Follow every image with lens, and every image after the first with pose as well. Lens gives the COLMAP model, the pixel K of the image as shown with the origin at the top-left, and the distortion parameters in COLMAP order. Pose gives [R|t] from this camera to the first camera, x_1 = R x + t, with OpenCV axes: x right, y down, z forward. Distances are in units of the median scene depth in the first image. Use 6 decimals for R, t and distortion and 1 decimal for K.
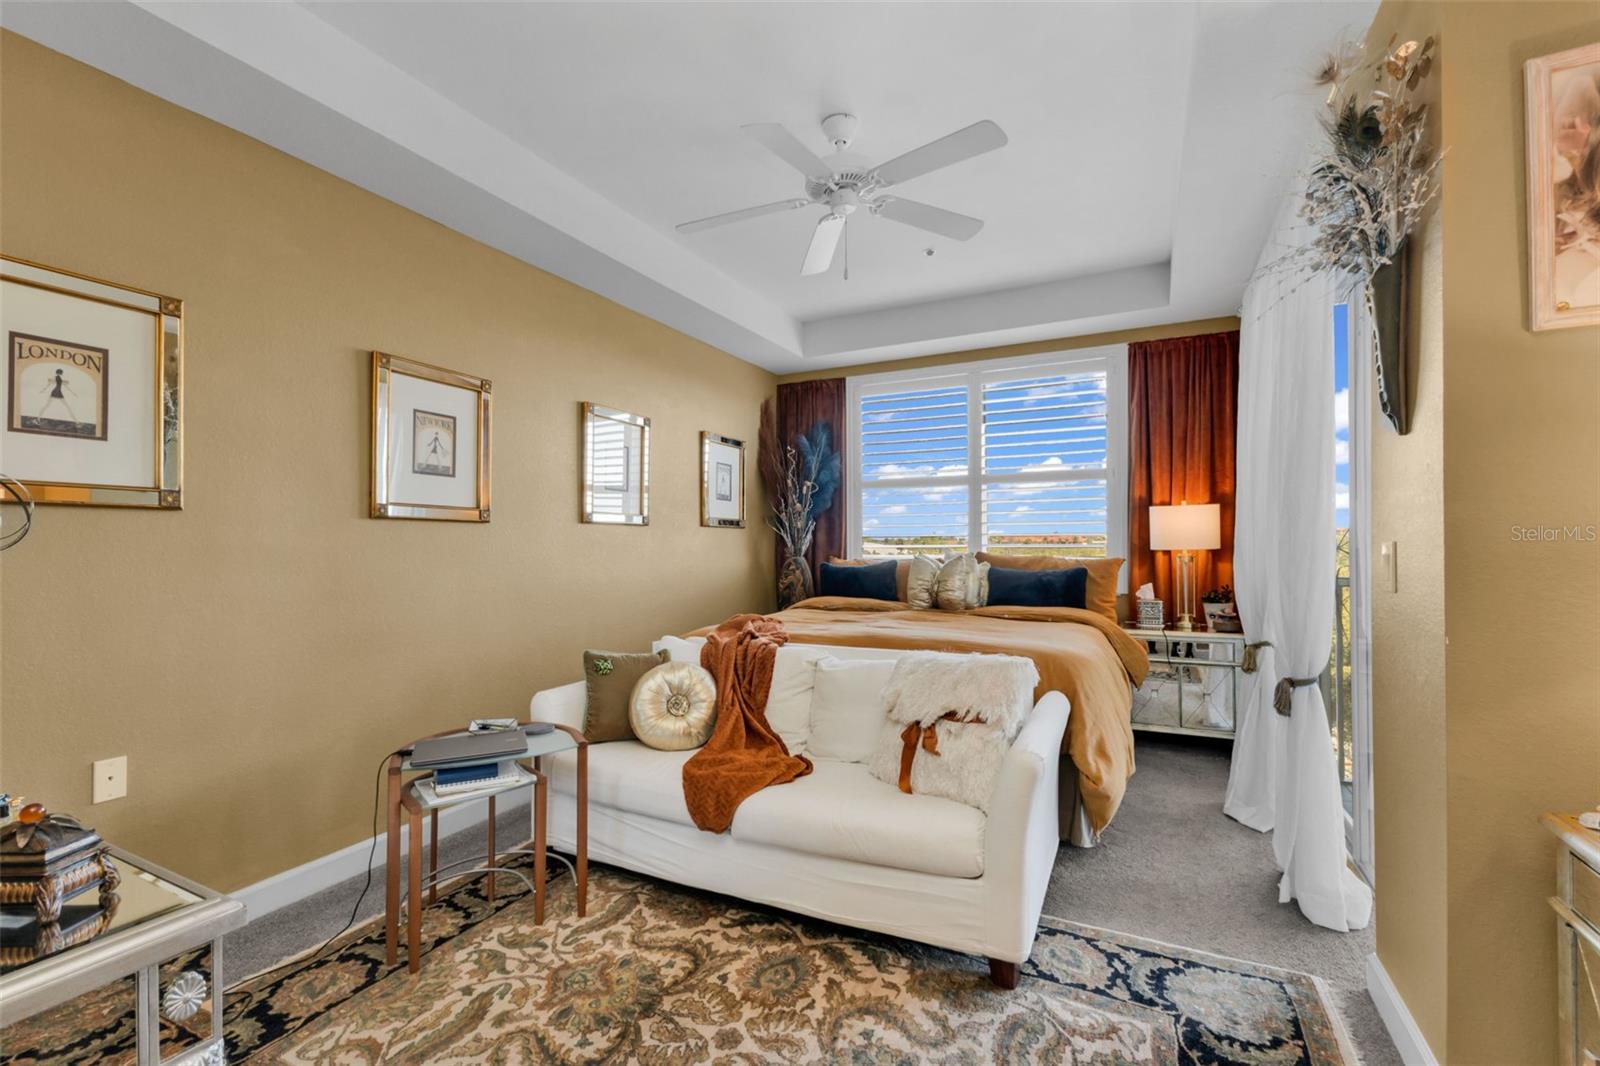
lens RADIAL K [[690.6, 0, 800.0], [0, 690.6, 533.0], [0, 0, 1]] dist [-0.003297, -0.000530]
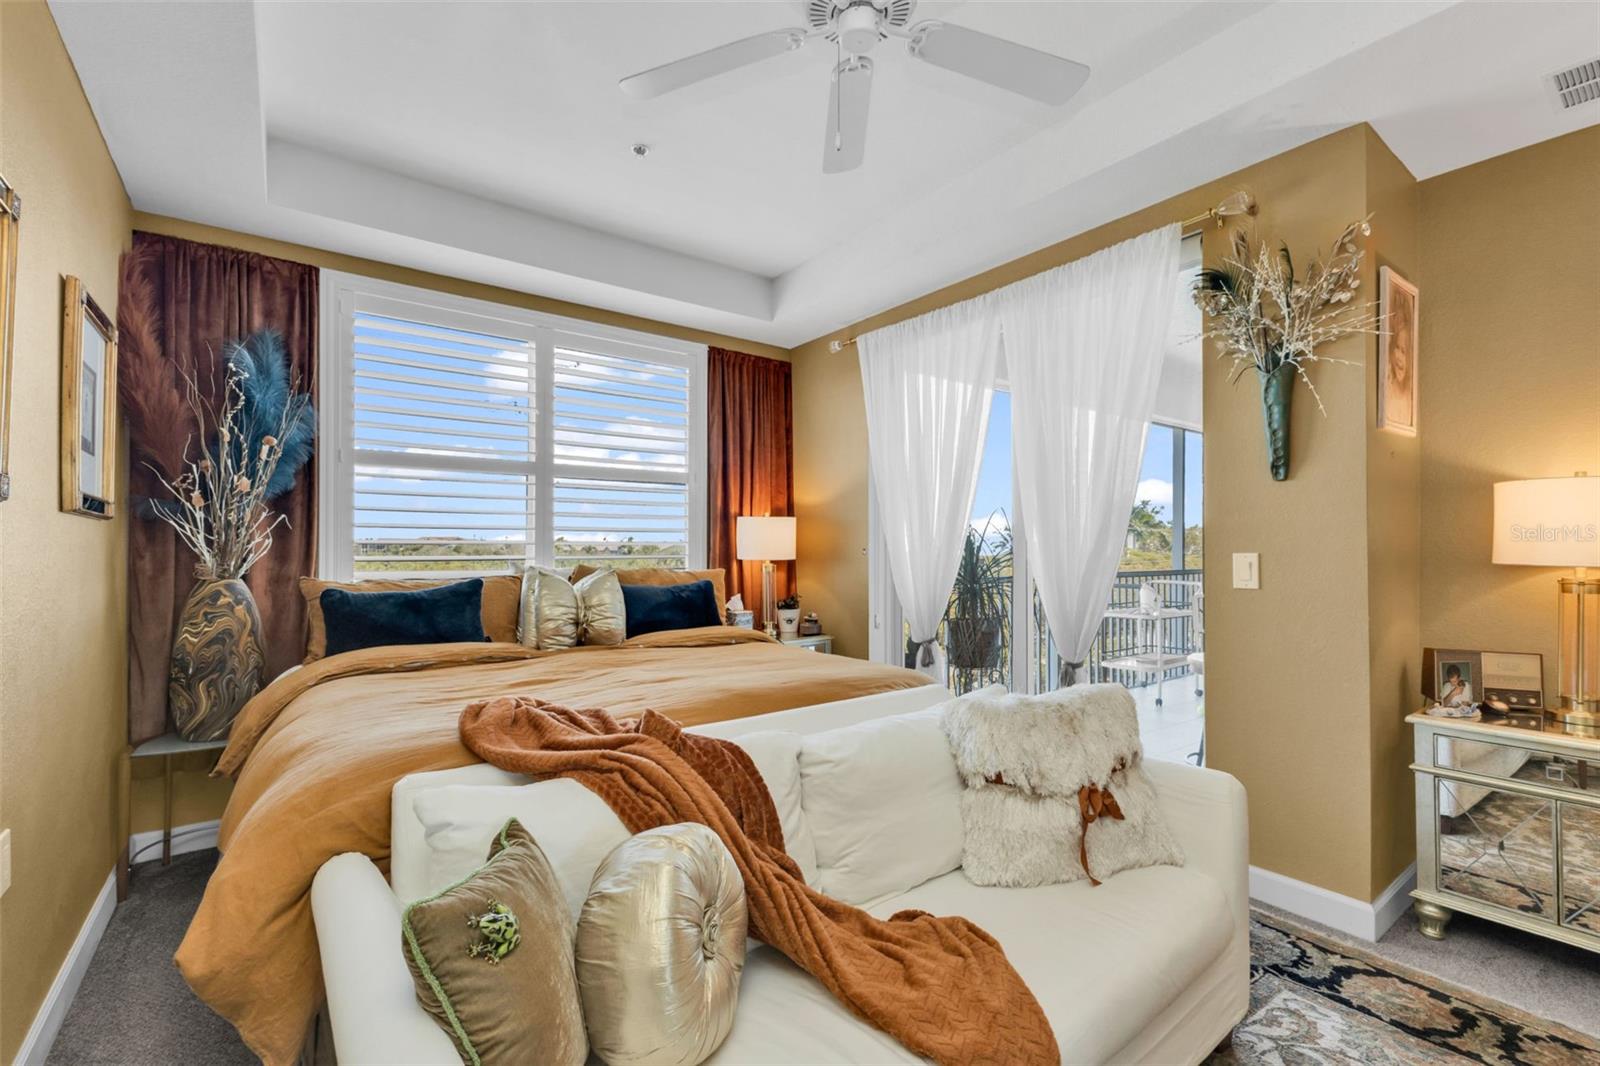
lens RADIAL K [[690.6, 0, 800.0], [0, 690.6, 533.0], [0, 0, 1]] dist [-0.003297, -0.000530]
pose [[0.448612, 0.026998, 0.893319, -0.341841], [-0.014185, 0.999633, -0.023087, 0.007010], [-0.893614, -0.002314, 0.448831, 0.485809]]
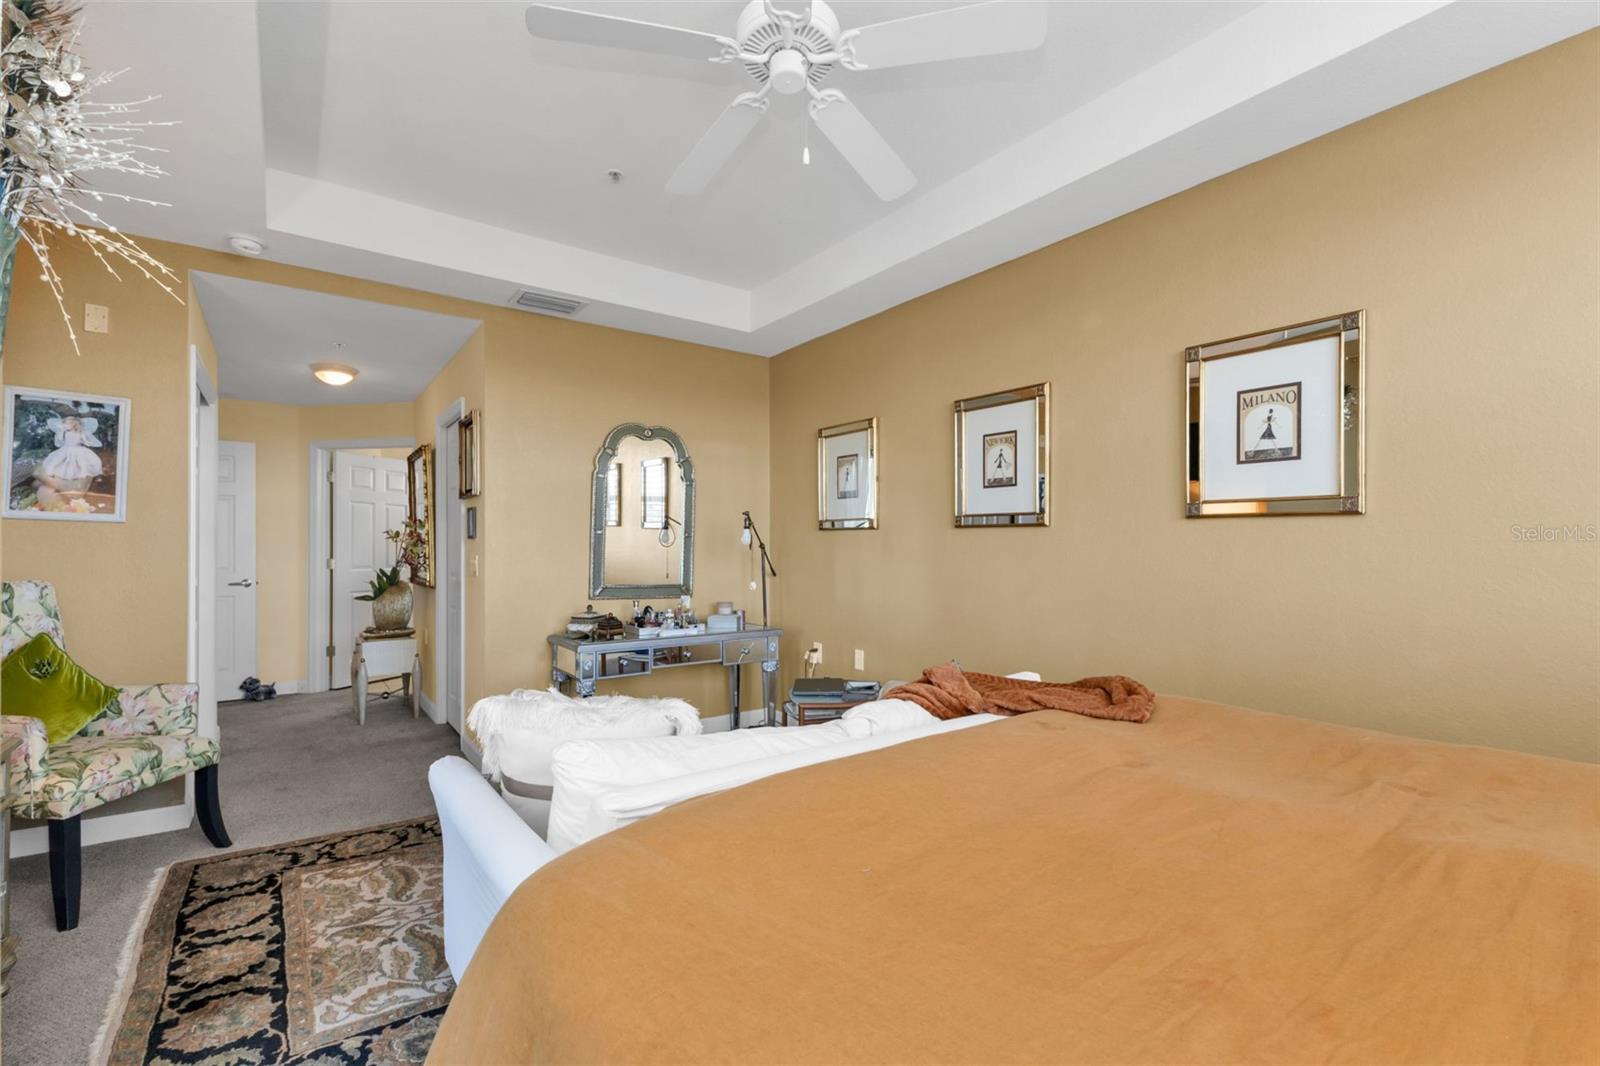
lens RADIAL K [[655.6, 0, 795.6], [0, 655.6, 558.1], [0, 0, 1]] dist [-0.025490, -0.000087]
pose [[-0.435676, 0.007056, -0.900076, 0.416166], [0.023889, 0.999708, -0.003726, 0.020308], [0.899787, -0.023125, -0.435717, 0.824041]]
